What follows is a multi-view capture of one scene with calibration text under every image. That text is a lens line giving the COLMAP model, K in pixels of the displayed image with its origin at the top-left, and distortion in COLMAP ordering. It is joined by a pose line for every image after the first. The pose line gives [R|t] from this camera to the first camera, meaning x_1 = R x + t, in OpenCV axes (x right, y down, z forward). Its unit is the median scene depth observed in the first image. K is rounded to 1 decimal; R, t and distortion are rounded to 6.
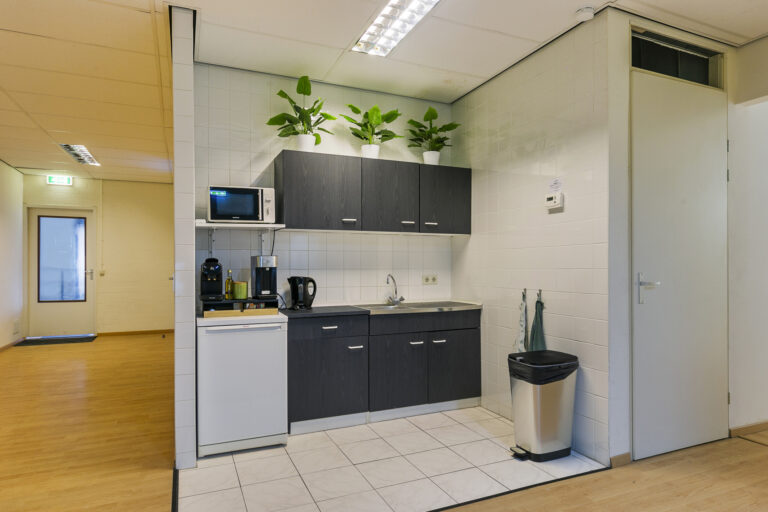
lens RADIAL K [[455.5, 0, 385.6], [0, 455.5, 260.1], [0, 0, 1]] dist [-0.007969, -0.002885]
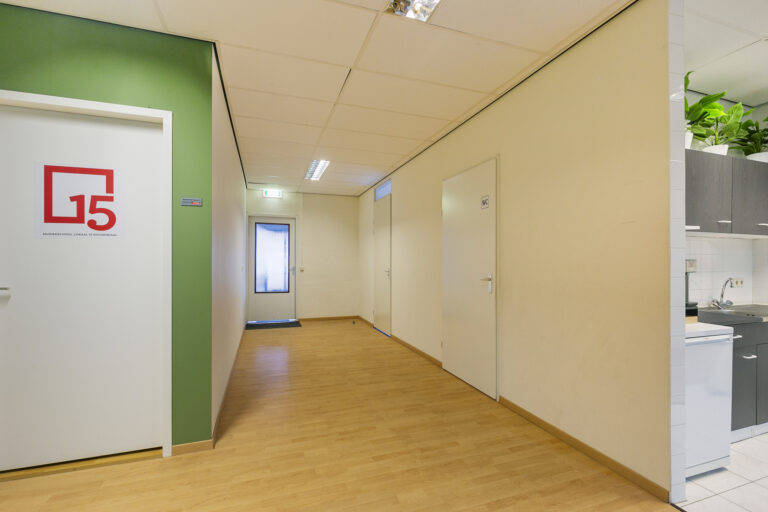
lens RADIAL K [[349.5, 0, 382.7], [0, 349.5, 256.6], [0, 0, 1]] dist [0.003168, -0.000118]
pose [[0.994987, 0.001757, -0.099989, -0.615979], [-0.001837, 0.999998, -0.000708, -0.011317], [0.099988, 0.000888, 0.994988, 0.171762]]
